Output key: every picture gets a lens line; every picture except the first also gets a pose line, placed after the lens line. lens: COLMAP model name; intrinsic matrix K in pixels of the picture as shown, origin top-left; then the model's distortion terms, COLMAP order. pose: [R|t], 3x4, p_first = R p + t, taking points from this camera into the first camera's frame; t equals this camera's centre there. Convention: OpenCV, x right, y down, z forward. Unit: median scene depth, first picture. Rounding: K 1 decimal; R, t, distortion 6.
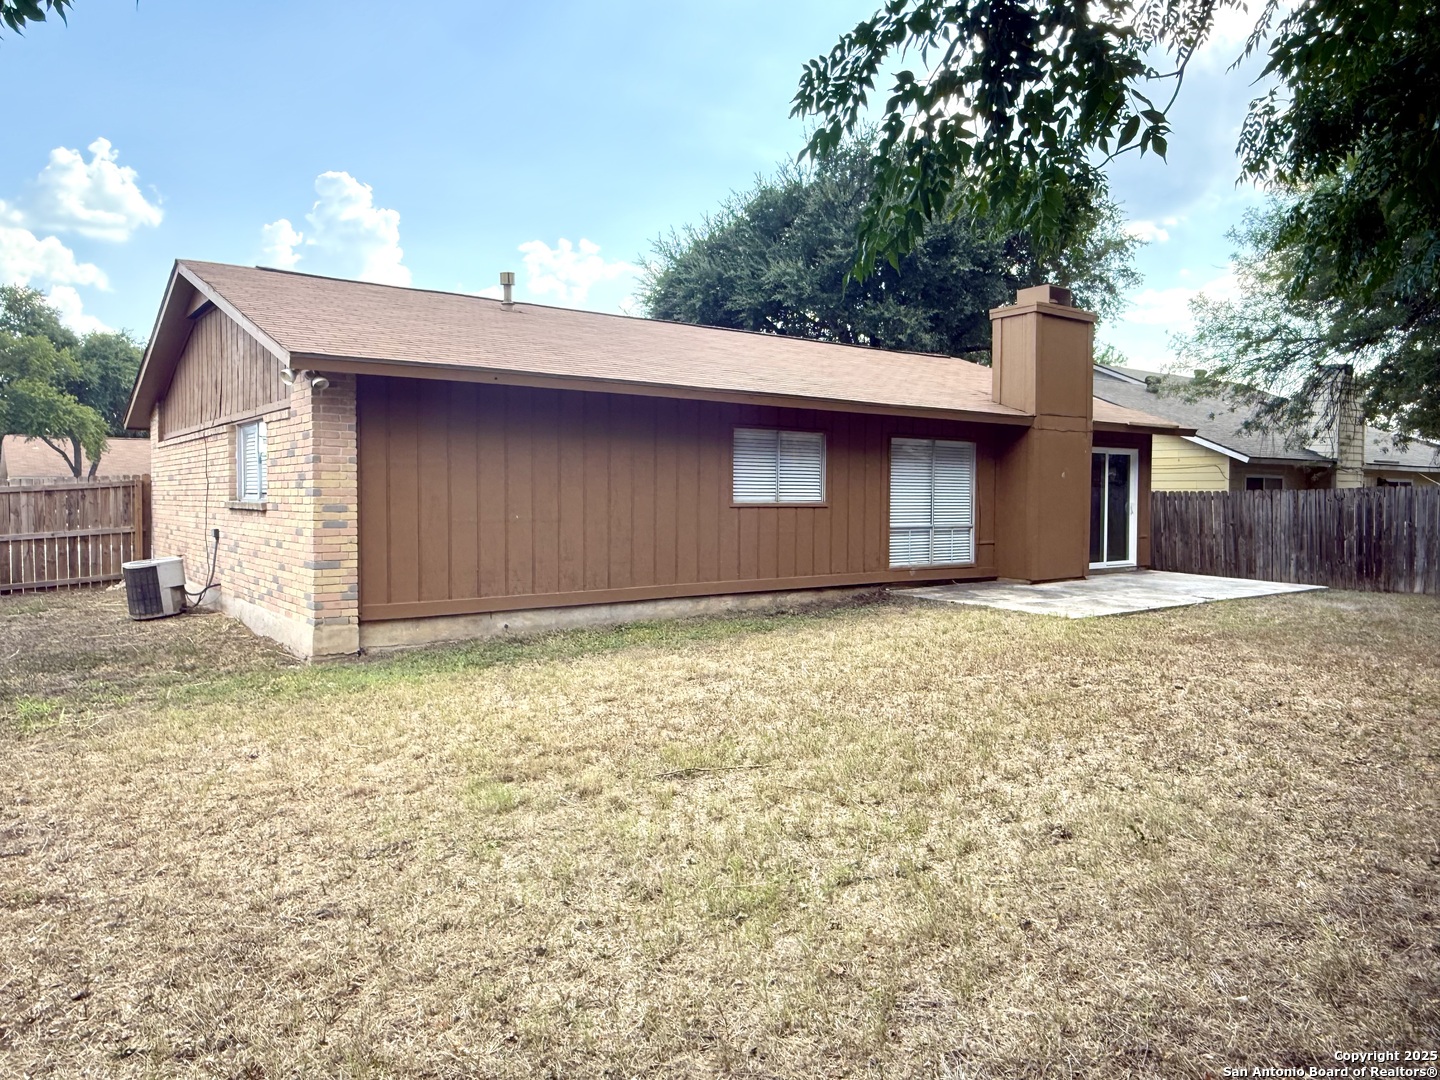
lens RADIAL K [[1002.2, 0, 721.0], [0, 1002.2, 535.0], [0, 0, 1]] dist [0.036384, -0.033580]
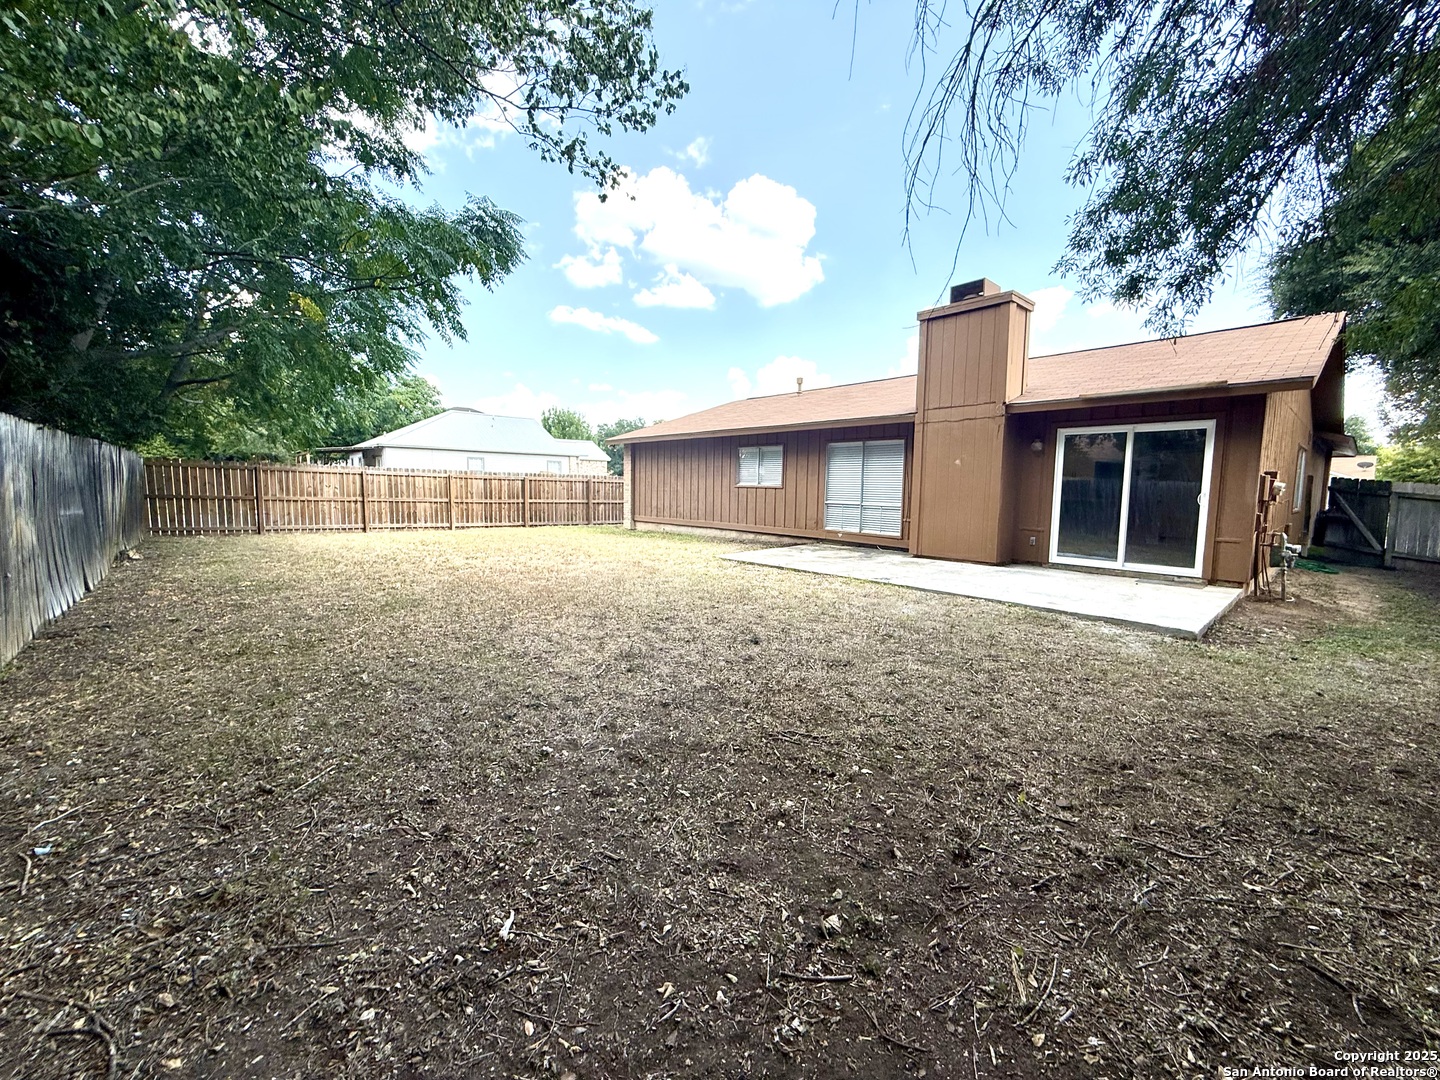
lens RADIAL K [[577.8, 0, 713.9], [0, 577.8, 538.0], [0, 0, 1]] dist [0.000202, 0.001131]
pose [[0.059409, 0.084261, -0.994671, 1.104292], [-0.055321, 0.995178, 0.081000, -0.017138], [0.996700, 0.050214, 0.063783, 0.831682]]
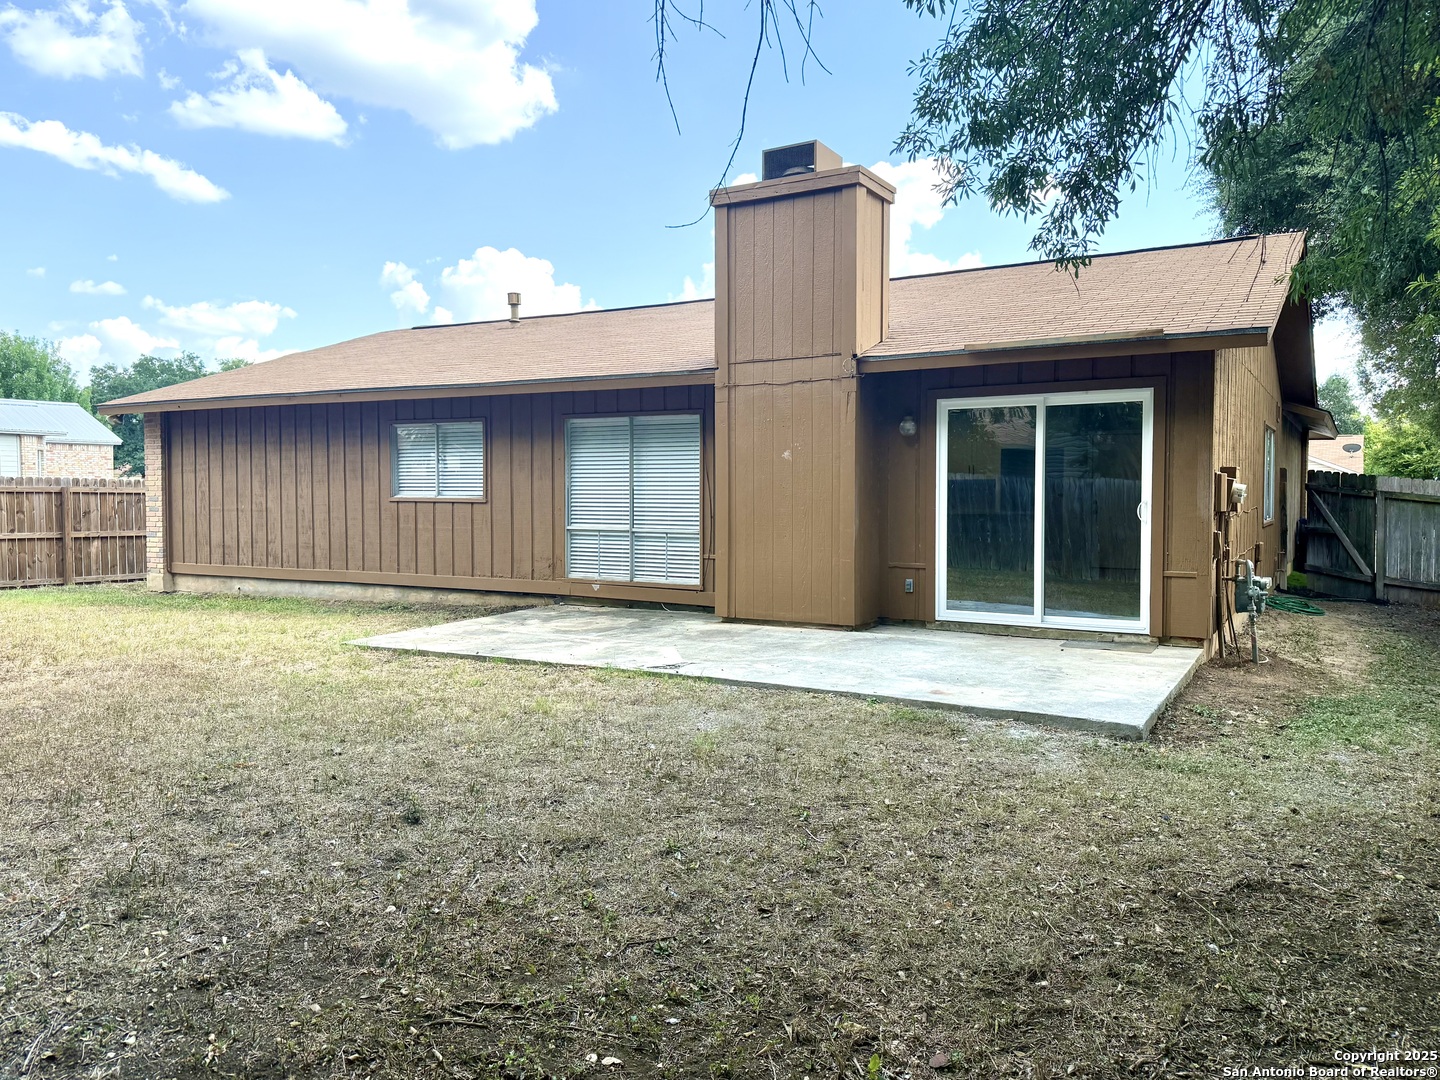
lens RADIAL K [[1083.7, 0, 718.2], [0, 1083.7, 540.8], [0, 0, 1]] dist [0.060467, -0.064637]
pose [[0.367285, 0.035091, -0.929446, 1.104619], [-0.035100, 0.999099, 0.023851, -0.024372], [0.929446, 0.023863, 0.368186, 0.844827]]
